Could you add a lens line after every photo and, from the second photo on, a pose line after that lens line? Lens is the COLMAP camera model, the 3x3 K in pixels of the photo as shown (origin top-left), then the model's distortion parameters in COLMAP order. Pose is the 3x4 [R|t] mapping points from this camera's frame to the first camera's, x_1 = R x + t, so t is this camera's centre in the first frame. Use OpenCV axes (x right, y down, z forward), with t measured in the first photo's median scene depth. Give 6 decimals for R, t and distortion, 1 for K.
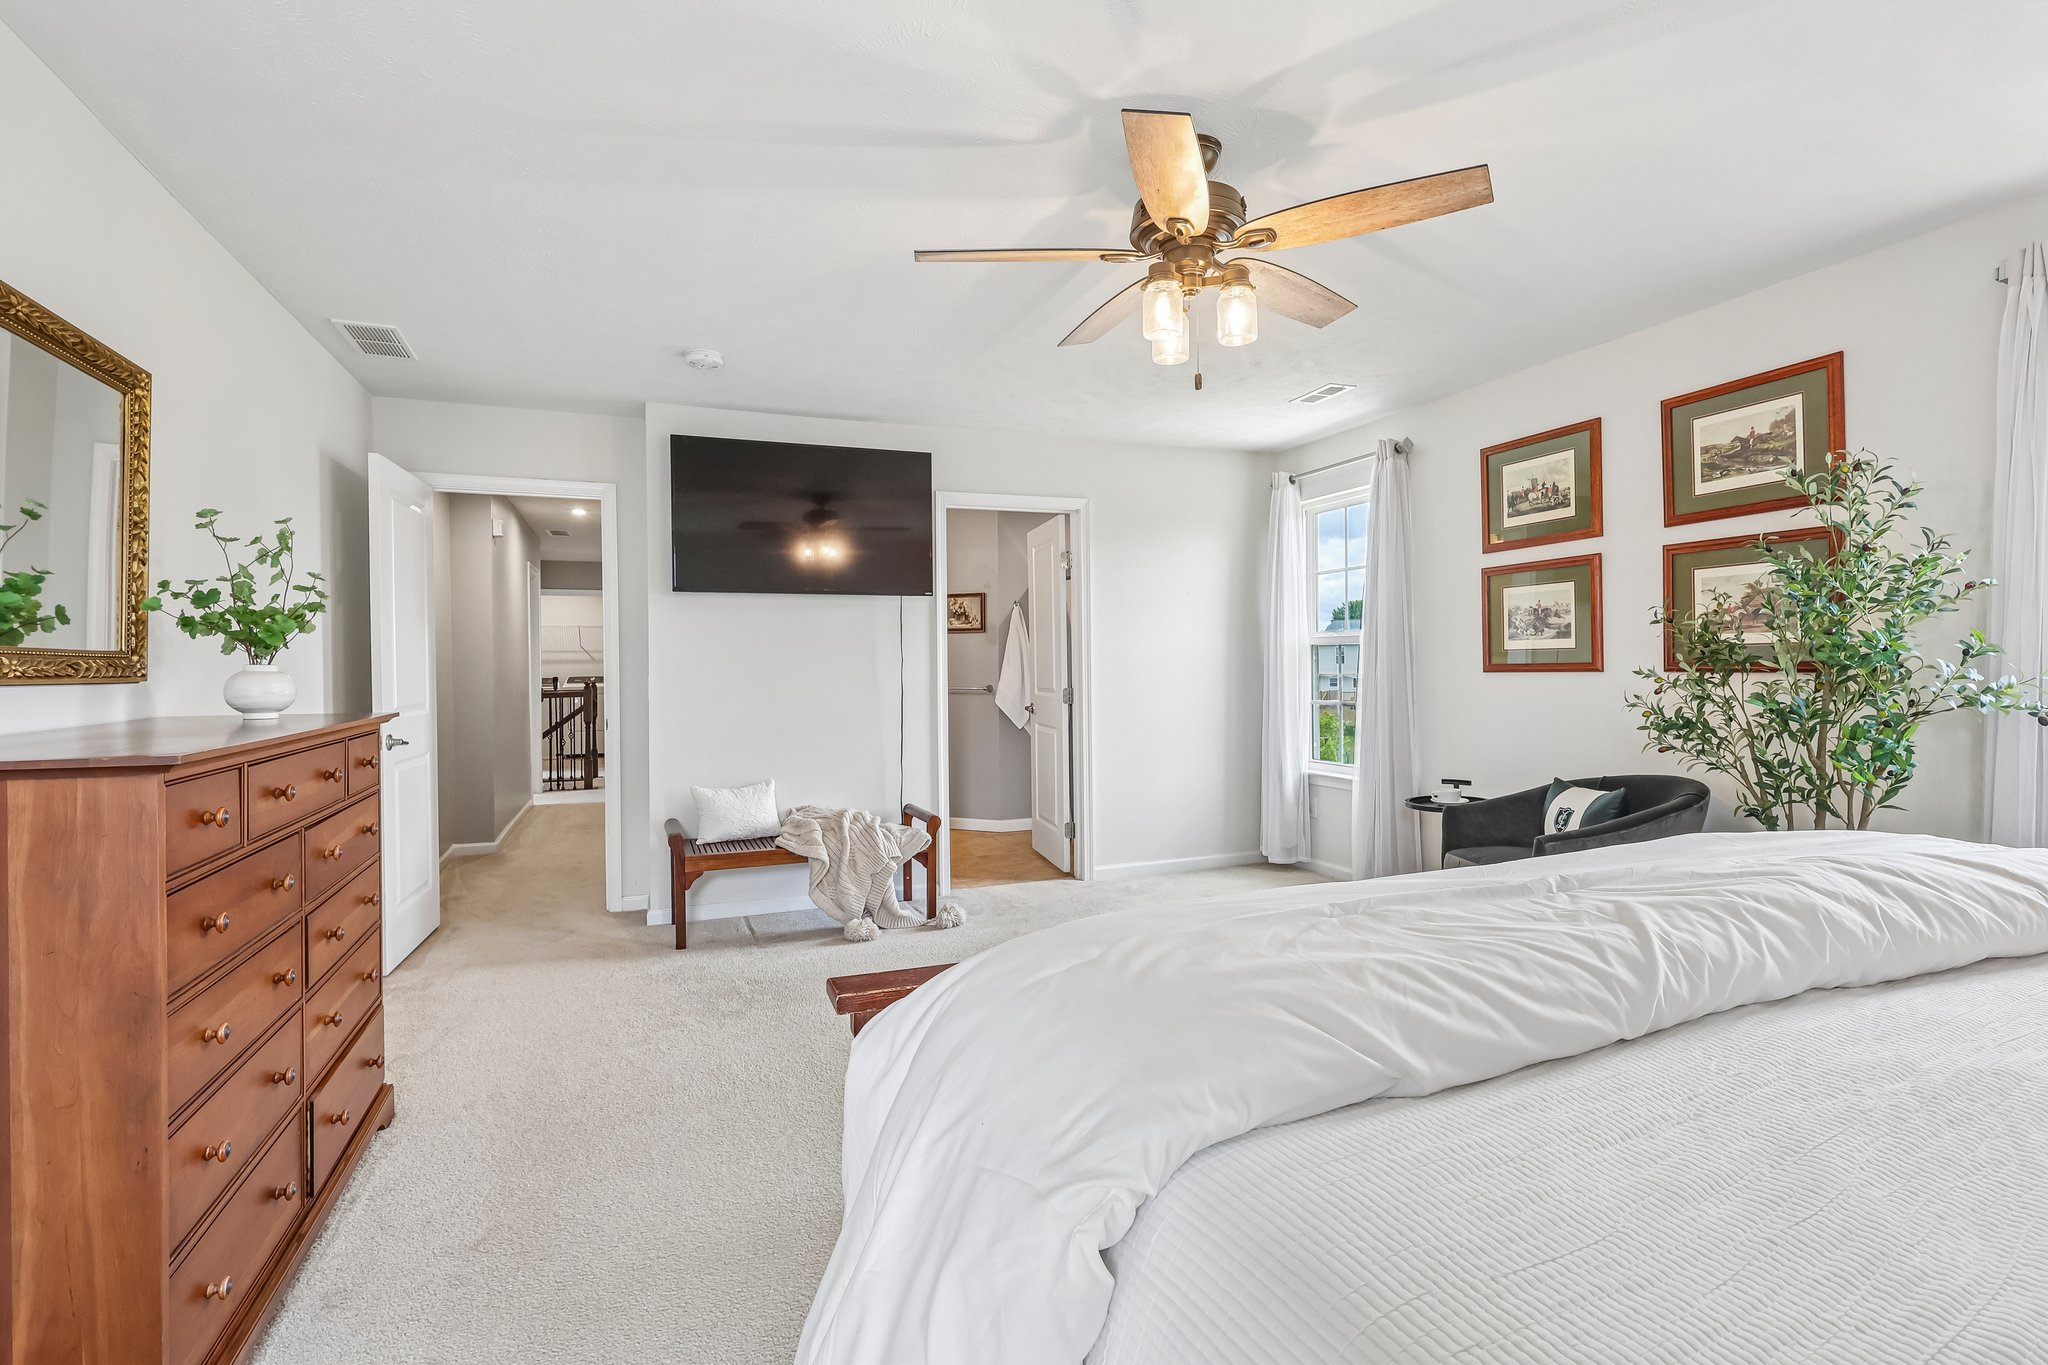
lens RADIAL K [[964.8, 0, 1011.2], [0, 964.8, 672.8], [0, 0, 1]] dist [-0.000606, -0.000220]
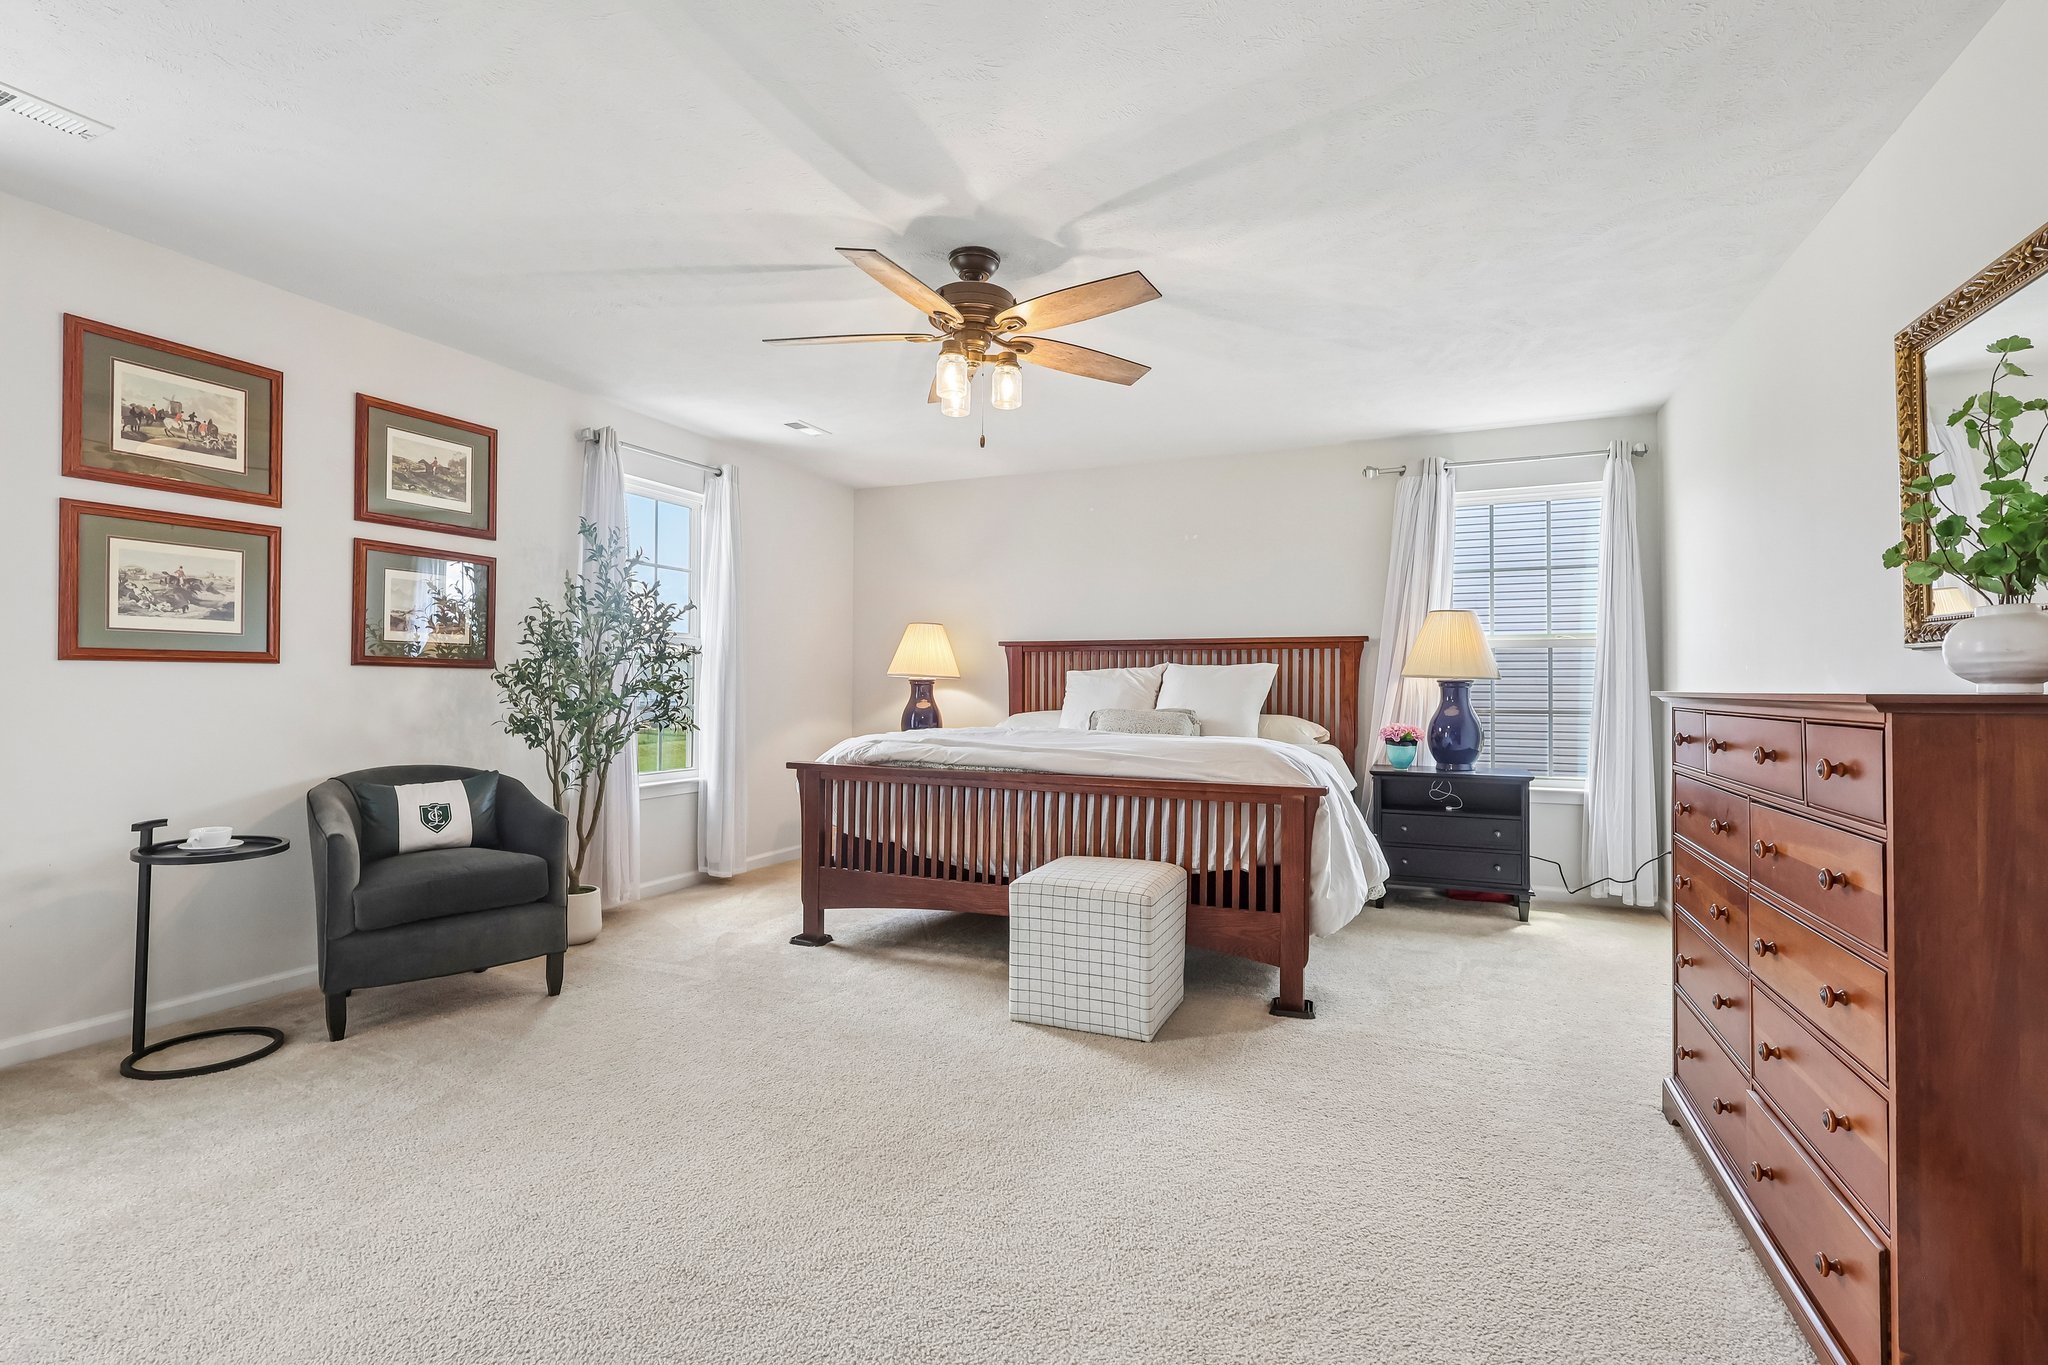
lens RADIAL K [[964.8, 0, 1011.2], [0, 964.8, 672.8], [0, 0, 1]] dist [-0.000606, -0.000220]
pose [[-0.712546, 0.019728, 0.701348, -0.455751], [0.008367, 0.999772, -0.019622, 0.029146], [-0.701575, -0.008114, -0.712549, 1.129803]]
